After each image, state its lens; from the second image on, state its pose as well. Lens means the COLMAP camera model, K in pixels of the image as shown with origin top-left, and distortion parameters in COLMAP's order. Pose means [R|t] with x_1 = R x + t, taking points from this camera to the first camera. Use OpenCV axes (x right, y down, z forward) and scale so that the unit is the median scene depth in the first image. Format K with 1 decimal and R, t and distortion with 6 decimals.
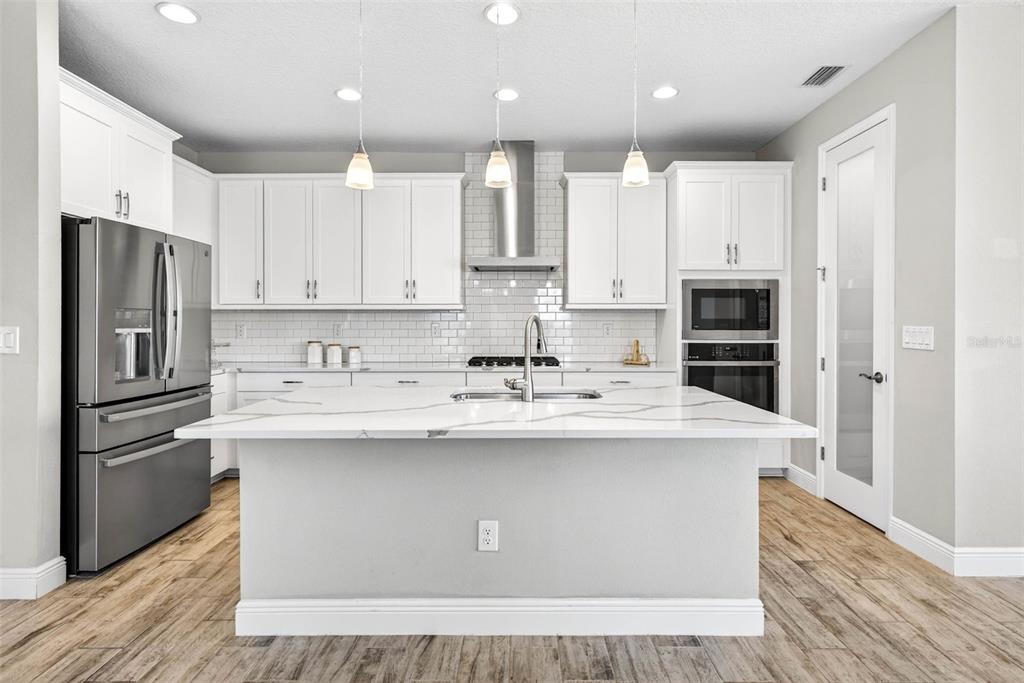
lens RADIAL K [[520.1, 0, 514.9], [0, 520.1, 325.6], [0, 0, 1]] dist [0.001388, -0.000003]
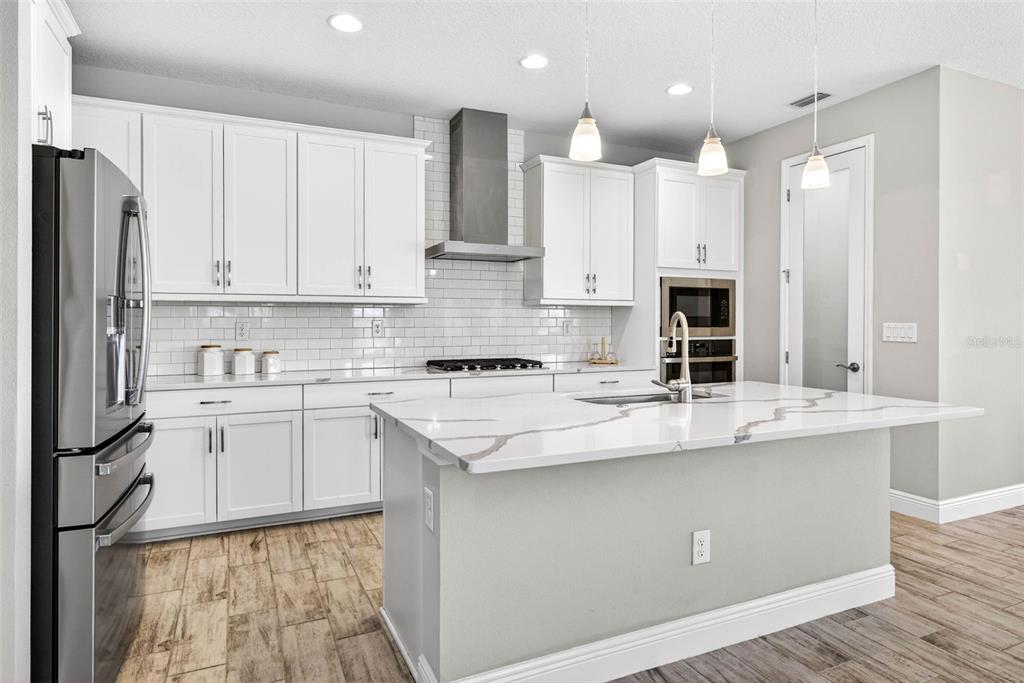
lens RADIAL K [[588.0, 0, 512.7], [0, 588.0, 324.3], [0, 0, 1]] dist [0.000504, 0.000069]
pose [[0.908394, -0.001753, 0.418112, -0.421532], [0.001418, 0.999998, 0.001111, 0.001066], [-0.418113, -0.000416, 0.908395, 0.095950]]
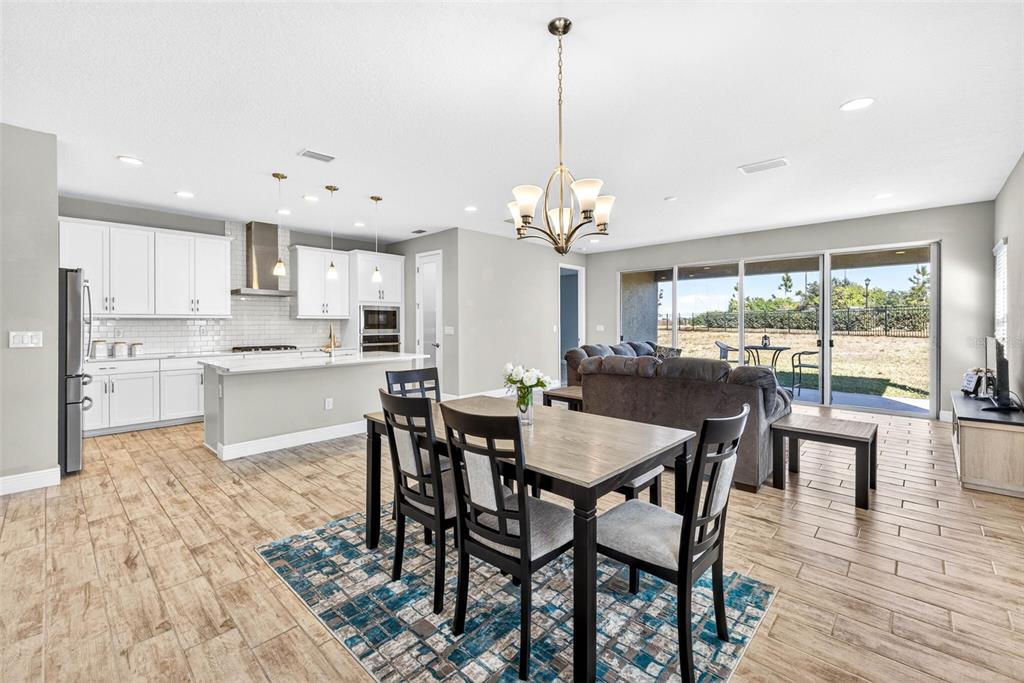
lens RADIAL K [[441.7, 0, 500.1], [0, 441.7, 324.6], [0, 0, 1]] dist [0.000268, -0.000167]
pose [[0.704712, -0.003923, 0.709483, -0.568900], [0.004710, 0.999989, 0.000851, -0.010039], [-0.709478, 0.002742, 0.704722, -0.692668]]
